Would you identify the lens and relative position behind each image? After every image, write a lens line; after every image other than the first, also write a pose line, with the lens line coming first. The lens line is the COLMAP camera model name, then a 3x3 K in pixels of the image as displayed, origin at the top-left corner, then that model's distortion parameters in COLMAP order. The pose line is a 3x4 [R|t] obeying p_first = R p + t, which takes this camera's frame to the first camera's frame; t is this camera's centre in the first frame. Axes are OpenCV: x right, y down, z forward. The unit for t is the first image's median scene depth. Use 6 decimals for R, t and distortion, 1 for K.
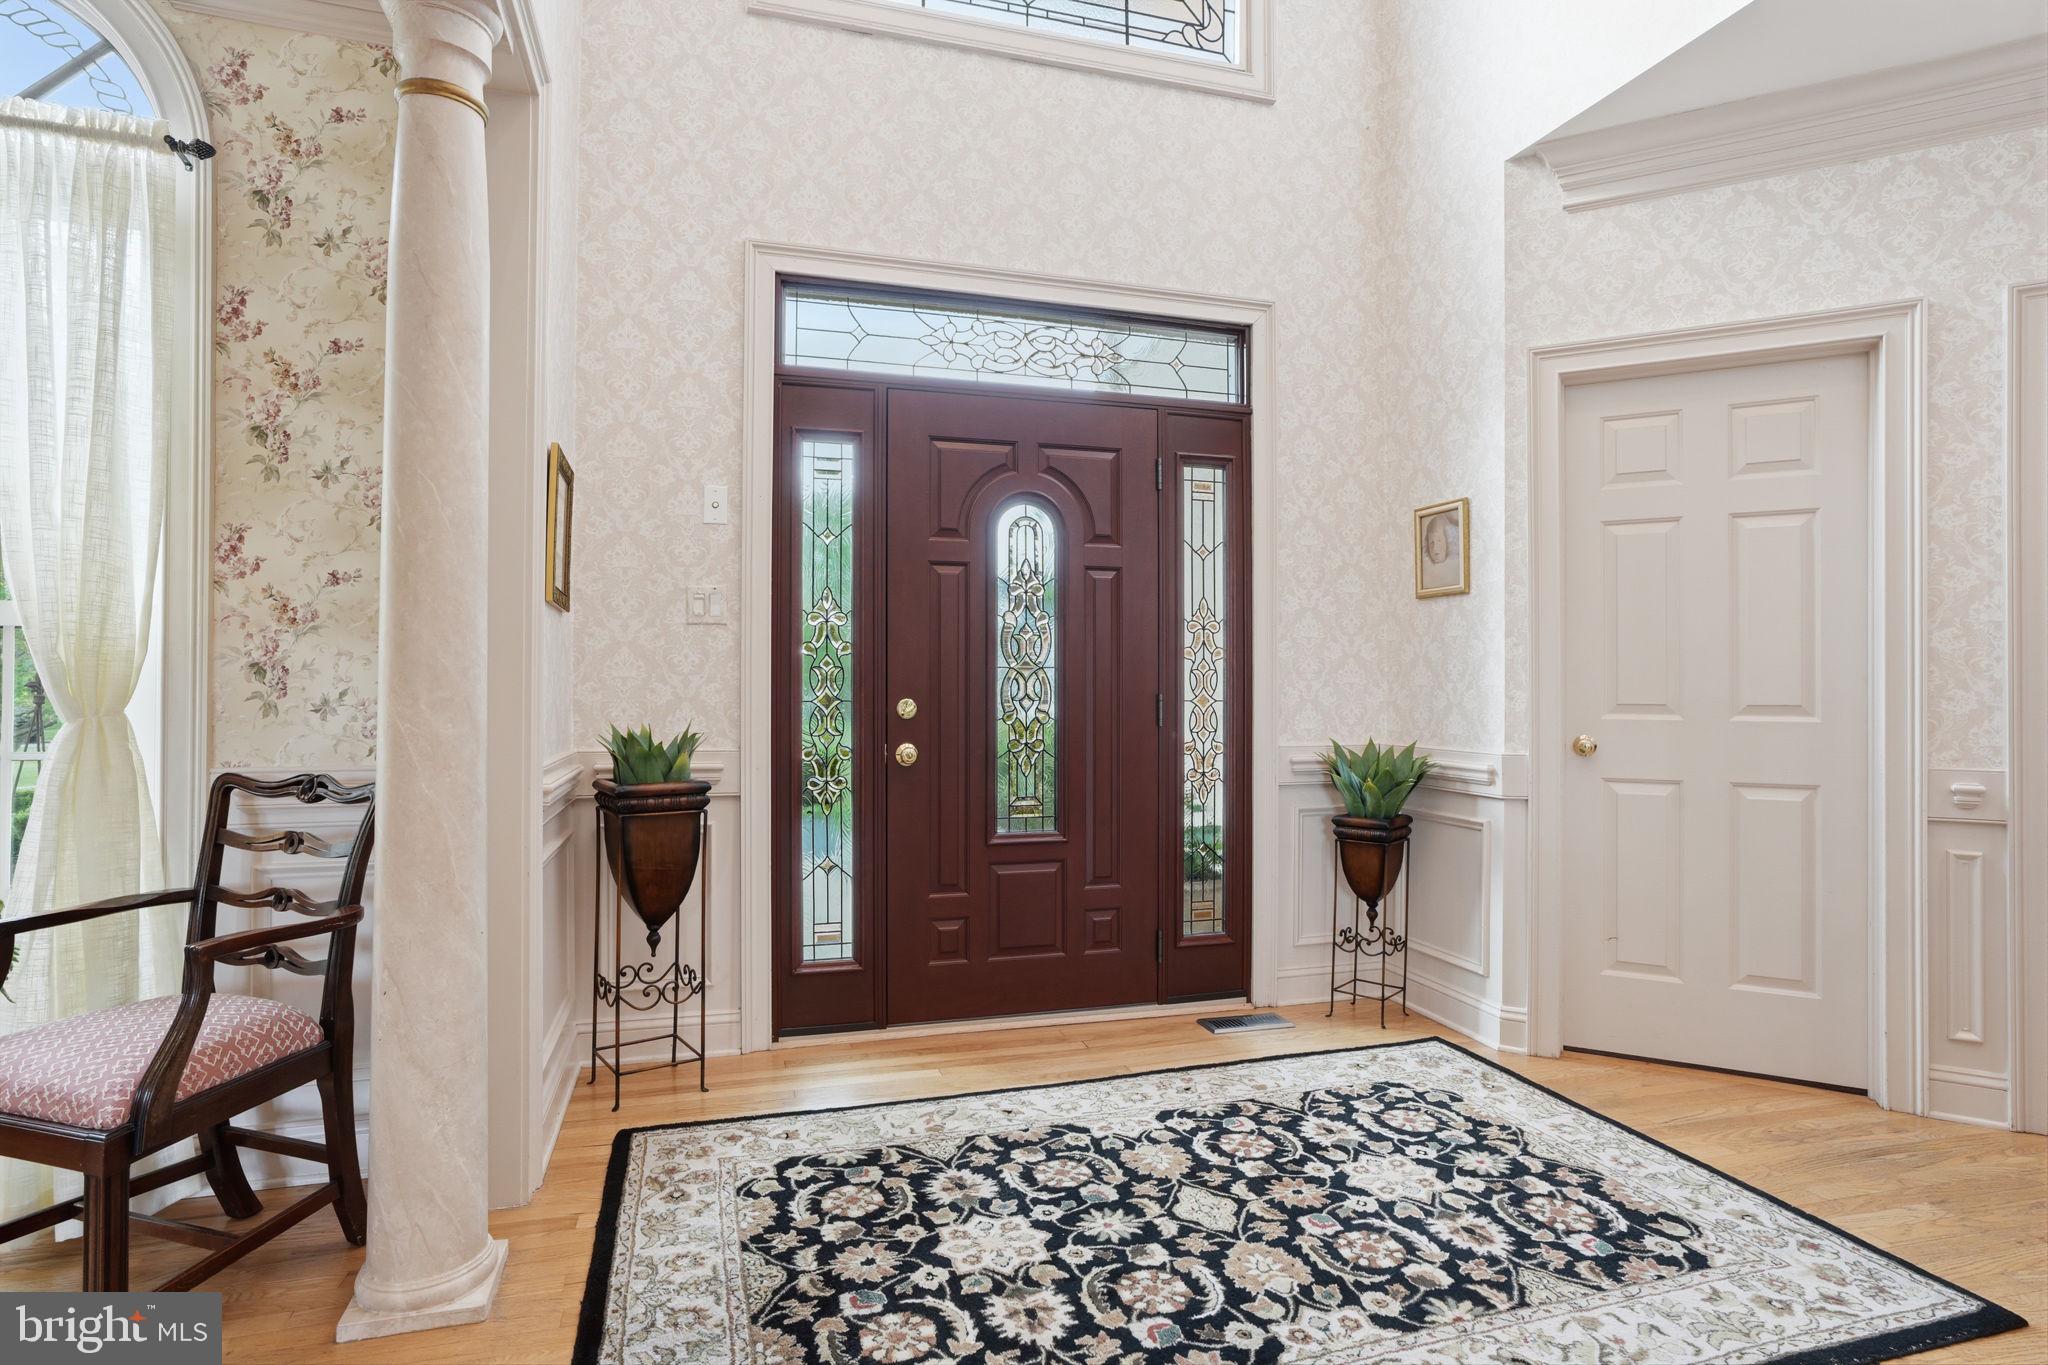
lens RADIAL K [[1064.2, 0, 1020.9], [0, 1064.2, 681.9], [0, 0, 1]] dist [-0.057821, 0.047361]
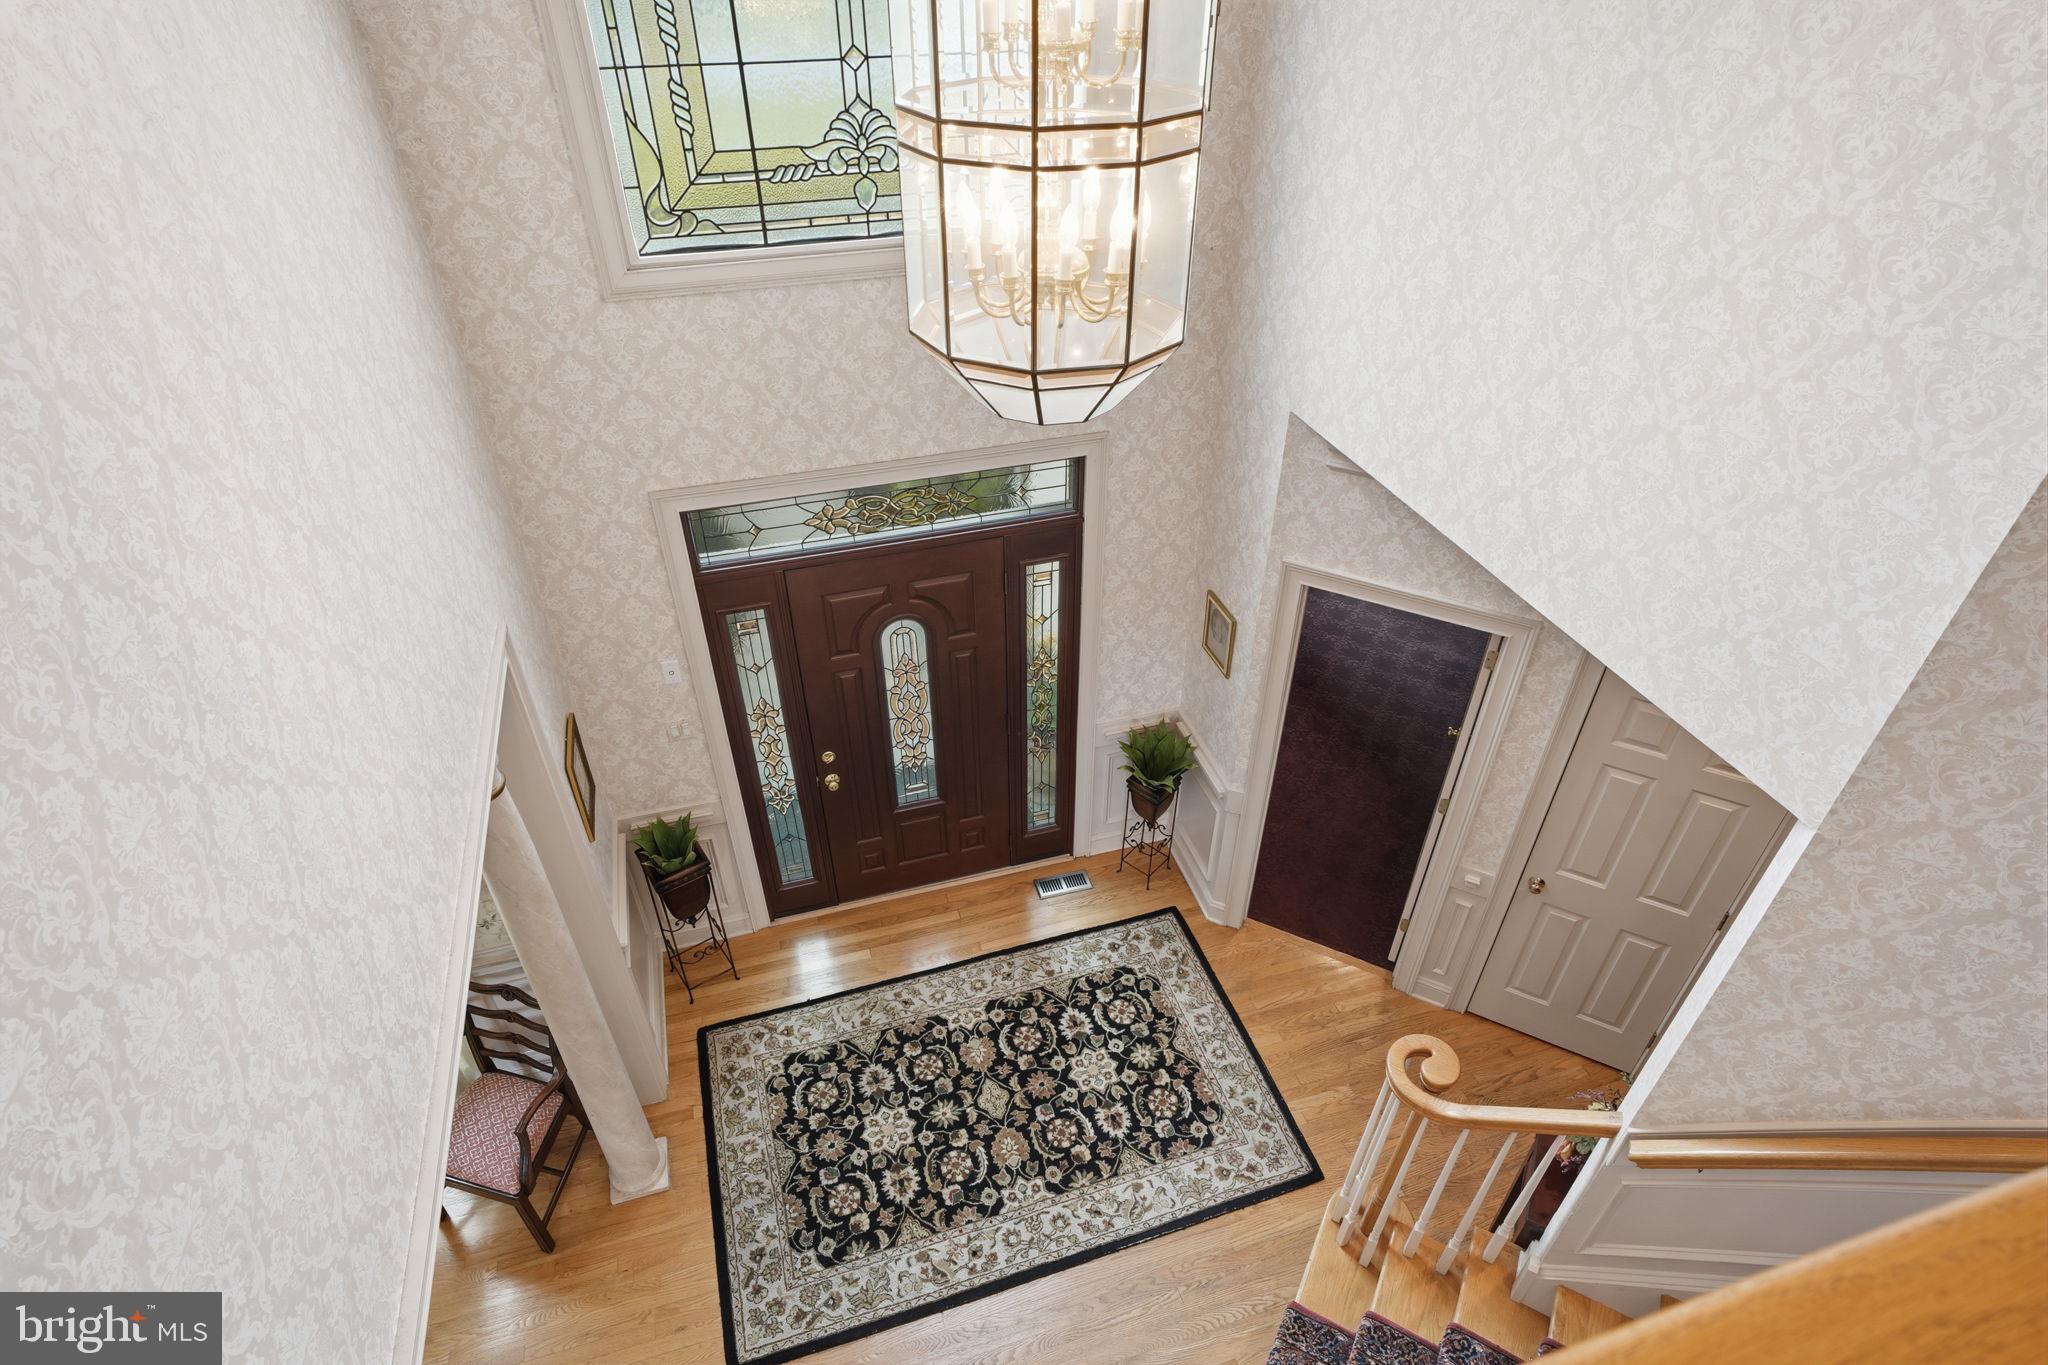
lens RADIAL K [[1081.6, 0, 1024.0], [0, 1081.6, 682.5], [0, 0, 1]] dist [-0.069976, 0.091668]
pose [[0.999960, -0.008910, 0.001034, 0.230029], [0.006406, 0.790095, 0.612950, -1.377669], [-0.006278, -0.612919, 0.790121, -0.160960]]
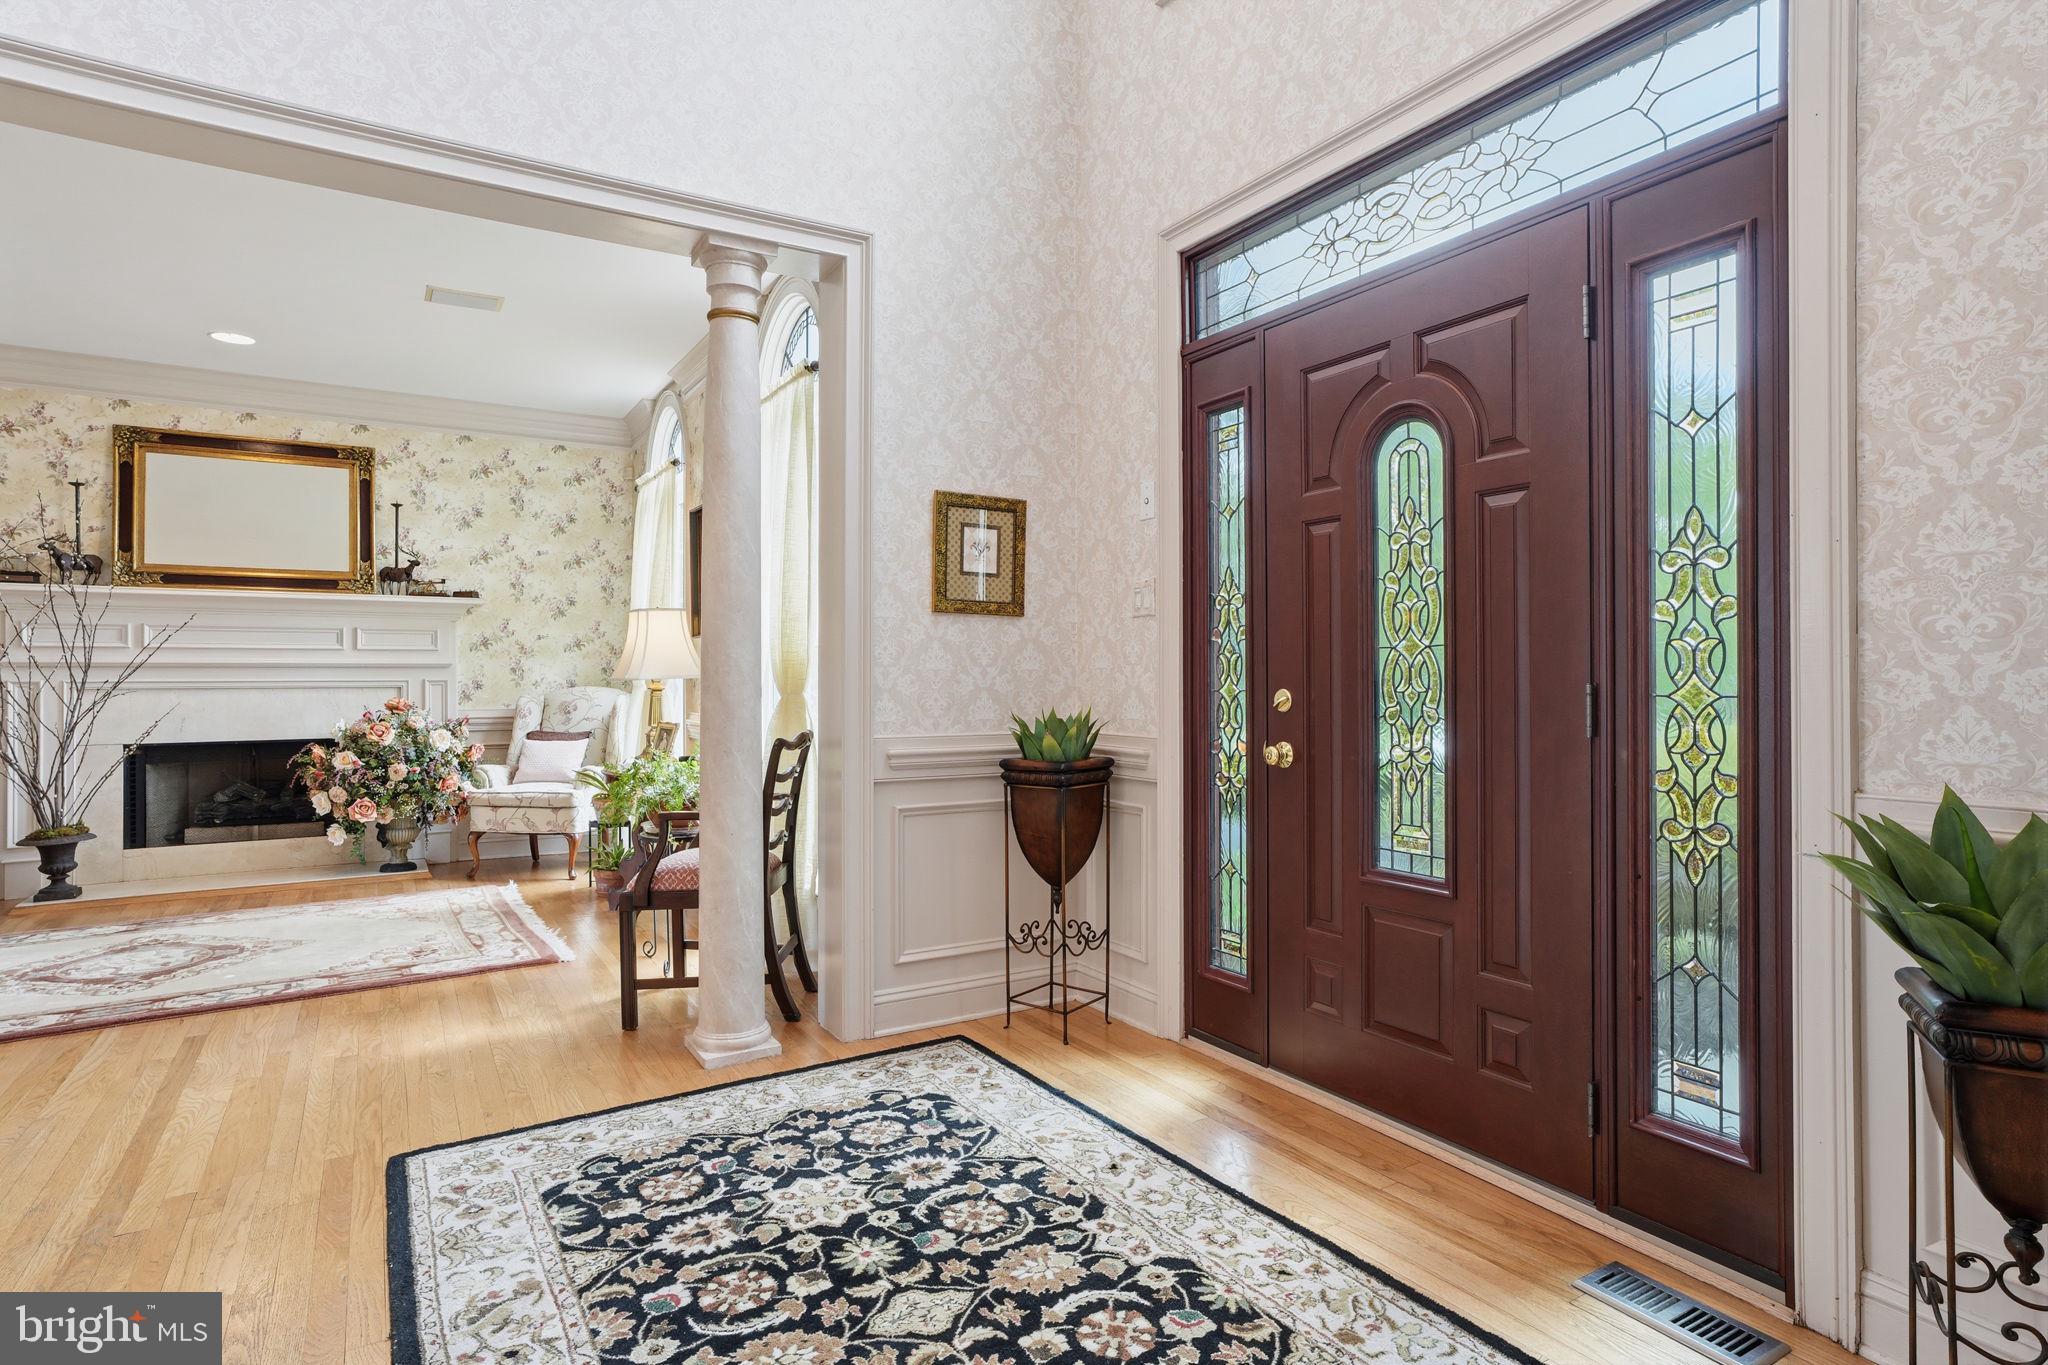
lens RADIAL K [[1076.1, 0, 1024.0], [0, 1076.1, 682.5], [0, 0, 1]] dist [-0.056748, 0.051804]
pose [[0.256515, 0.000356, -0.966540, 0.949483], [0.010794, 0.999937, 0.003233, 0.008216], [0.966480, -0.011263, 0.256495, 0.830388]]
